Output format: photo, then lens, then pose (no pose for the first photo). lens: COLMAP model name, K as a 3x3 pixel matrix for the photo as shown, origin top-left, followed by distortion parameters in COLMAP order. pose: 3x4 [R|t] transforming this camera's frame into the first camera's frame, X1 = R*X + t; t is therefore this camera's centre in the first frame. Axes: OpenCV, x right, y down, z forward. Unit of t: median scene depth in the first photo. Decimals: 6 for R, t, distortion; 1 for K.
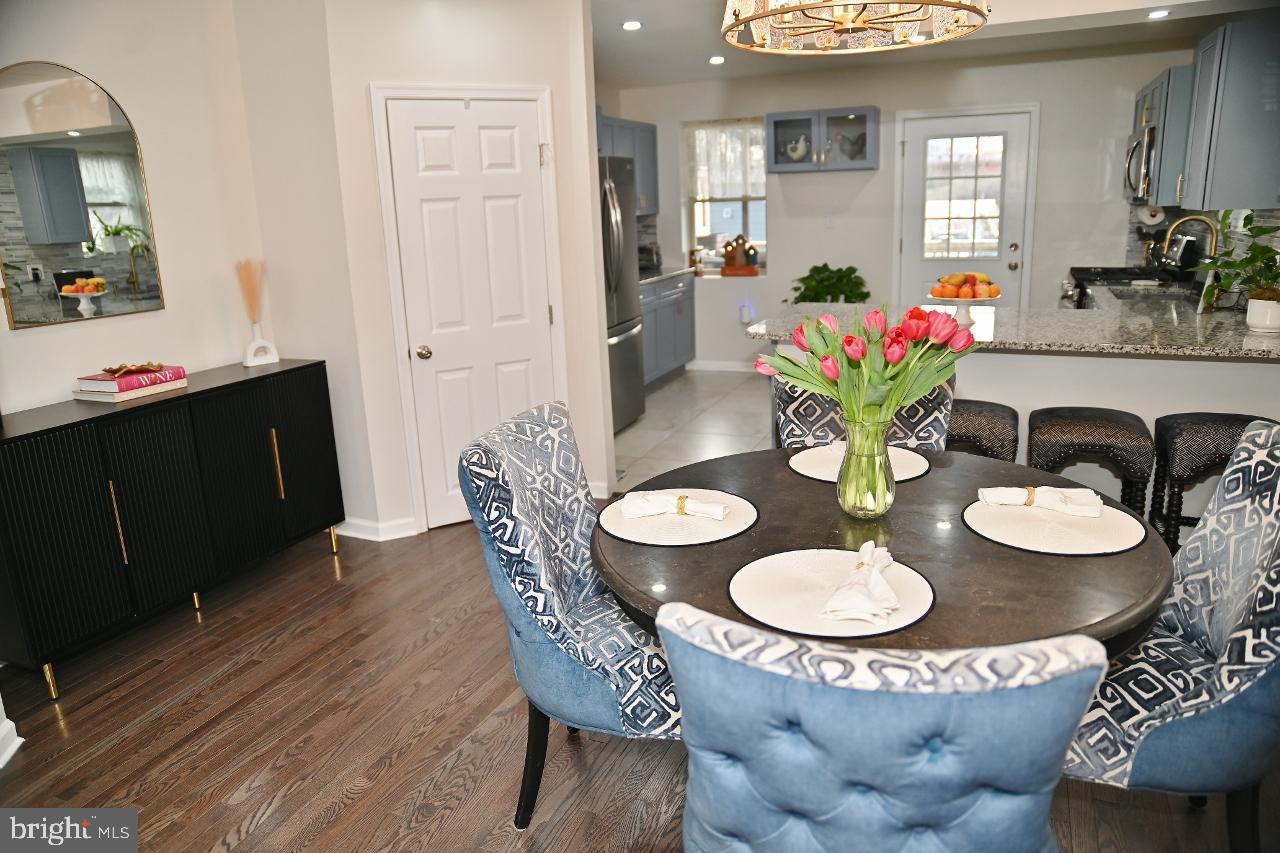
lens RADIAL K [[870.4, 0, 636.2], [0, 870.4, 419.0], [0, 0, 1]] dist [-0.005449, 0.004863]
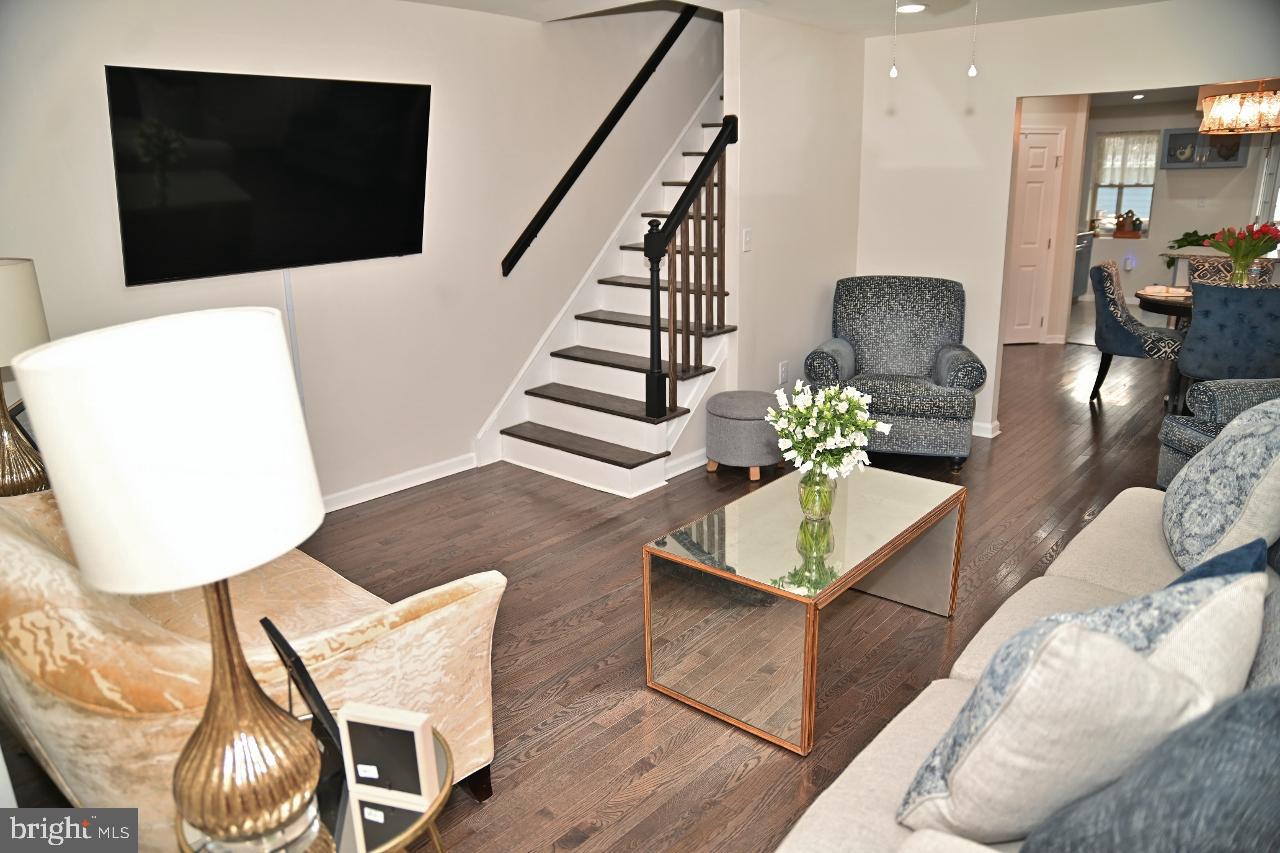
lens RADIAL K [[870.4, 0, 643.3], [0, 870.4, 436.4], [0, 0, 1]] dist [-0.005449, 0.004863]
pose [[0.953794, 0.103214, -0.282179, -0.214633], [-0.092144, 0.994373, 0.052261, 0.169898], [0.285985, -0.023846, 0.957937, -0.662083]]
